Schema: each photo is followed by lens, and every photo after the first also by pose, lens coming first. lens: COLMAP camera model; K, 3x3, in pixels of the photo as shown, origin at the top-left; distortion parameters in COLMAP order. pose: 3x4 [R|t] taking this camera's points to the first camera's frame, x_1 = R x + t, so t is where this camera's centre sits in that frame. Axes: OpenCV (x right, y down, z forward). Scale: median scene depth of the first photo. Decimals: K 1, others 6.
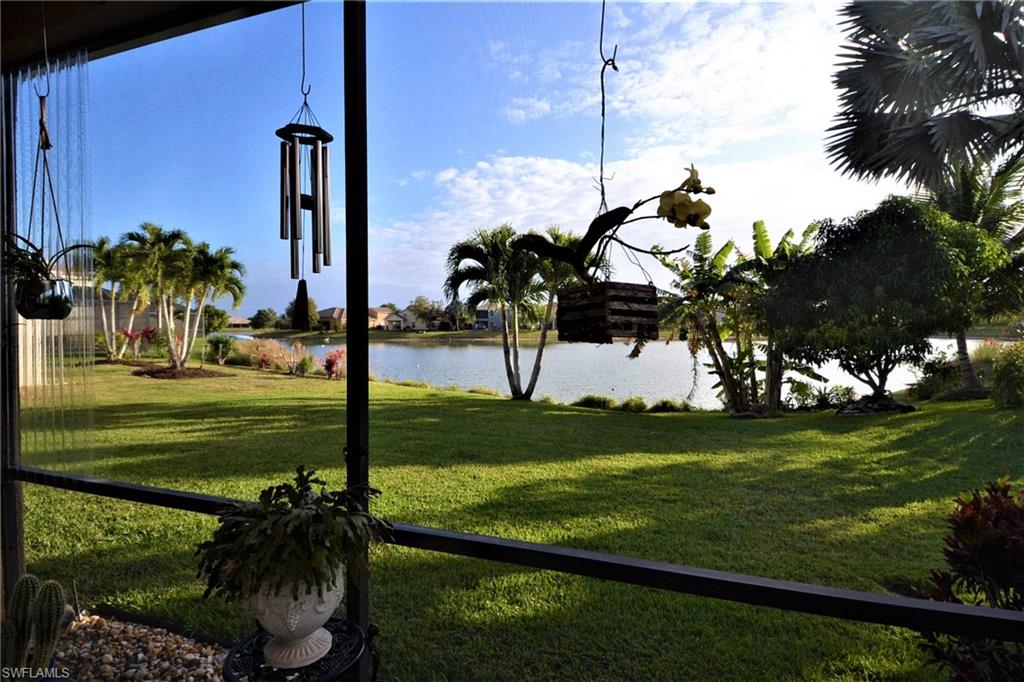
lens RADIAL K [[540.9, 0, 501.1], [0, 540.9, 337.1], [0, 0, 1]] dist [0.048224, -0.054359]
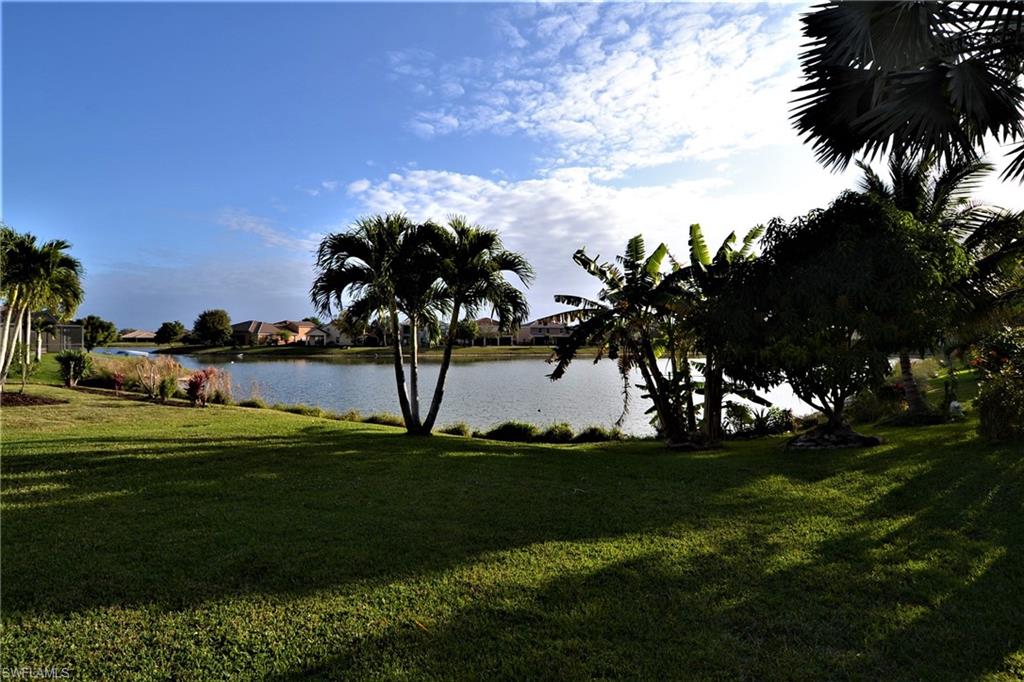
lens RADIAL K [[540.9, 0, 501.1], [0, 540.9, 337.1], [0, 0, 1]] dist [0.048224, -0.054359]
pose [[0.992329, 0.006462, 0.123457, 0.051419], [-0.002826, 0.999558, -0.029604, -0.002856], [-0.123593, 0.029028, 0.991908, 0.166511]]
